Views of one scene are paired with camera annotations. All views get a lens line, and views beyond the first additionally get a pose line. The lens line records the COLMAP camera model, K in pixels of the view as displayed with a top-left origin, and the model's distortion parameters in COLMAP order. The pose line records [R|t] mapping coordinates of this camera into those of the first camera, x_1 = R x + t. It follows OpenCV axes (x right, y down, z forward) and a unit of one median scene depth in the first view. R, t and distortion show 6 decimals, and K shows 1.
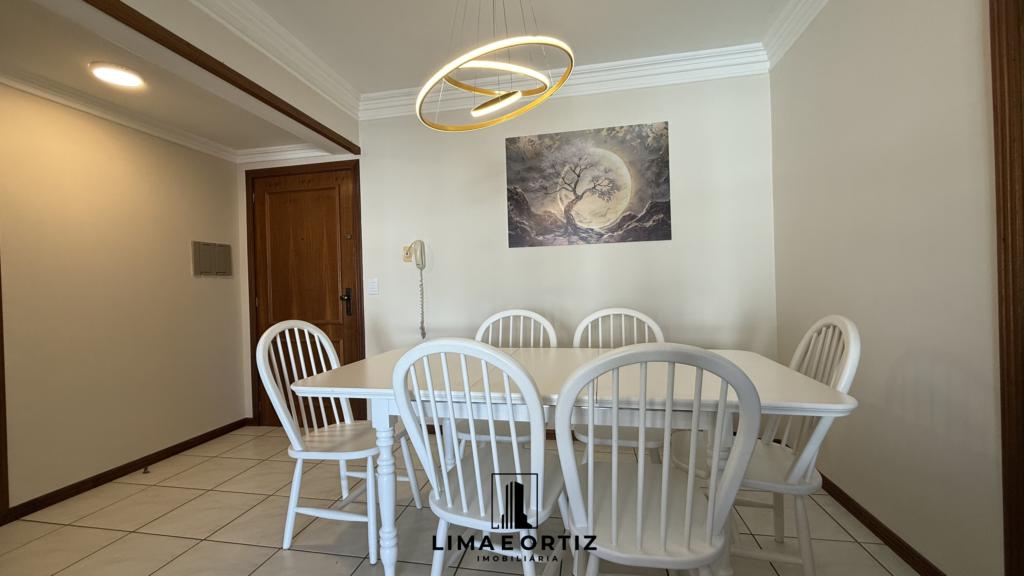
lens RADIAL K [[408.8, 0, 512.0], [0, 408.8, 288.0], [0, 0, 1]] dist [0.001976, 0.000004]
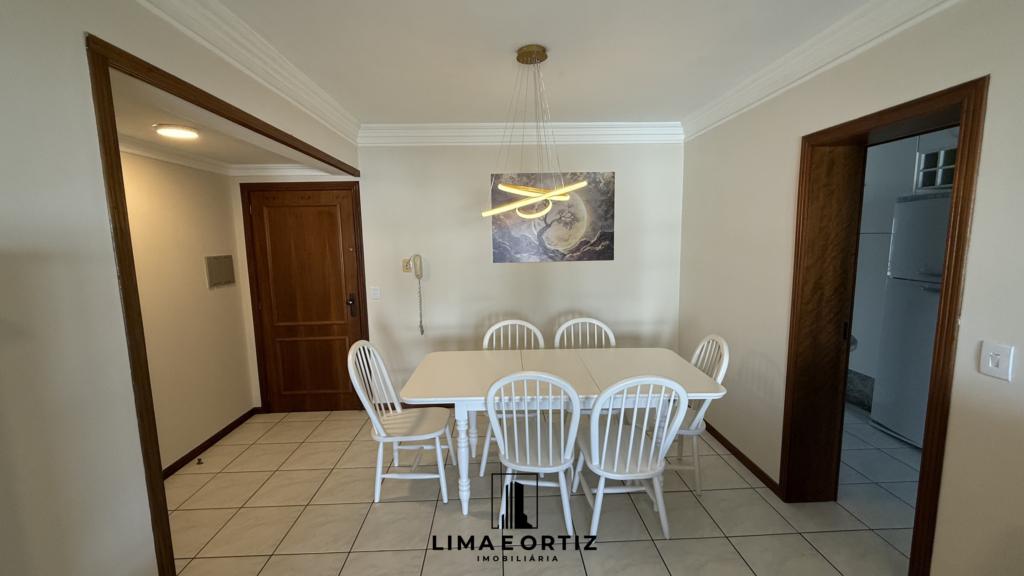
lens RADIAL K [[408.8, 0, 512.0], [0, 408.8, 288.0], [0, 0, 1]] dist [0.001976, 0.000004]
pose [[0.973954, -0.017071, 0.226104, -0.251424], [-0.009373, 0.993278, 0.115369, -0.176699], [-0.226553, -0.114484, 0.967247, -0.259174]]
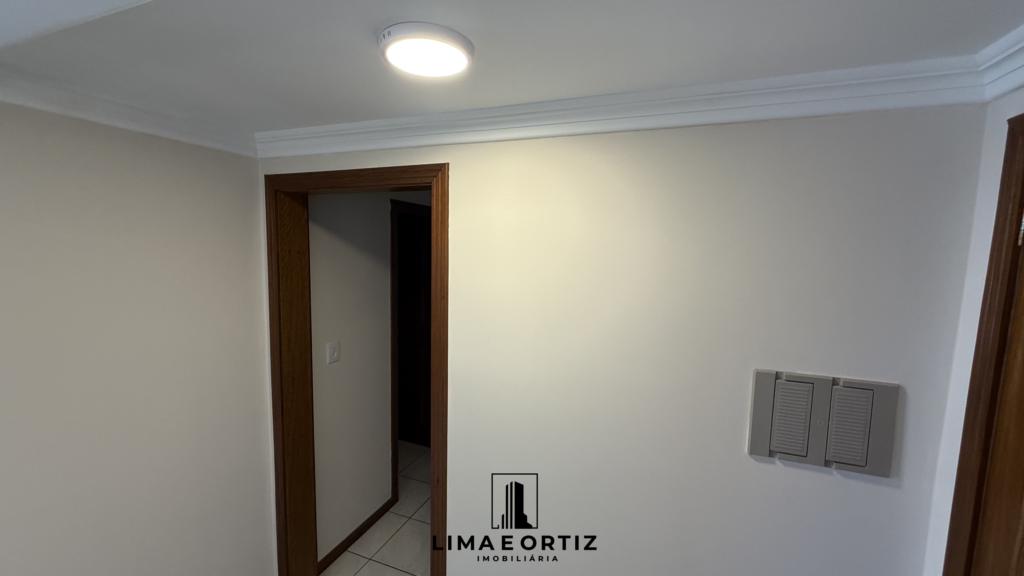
lens RADIAL K [[408.8, 0, 512.0], [0, 408.8, 288.0], [0, 0, 1]] dist [0.001976, 0.000004]
pose [[-0.178173, 0.124473, -0.976095, -0.396846], [-0.020806, 0.991269, 0.130206, -0.252587], [0.983779, 0.043508, -0.174027, 0.892201]]
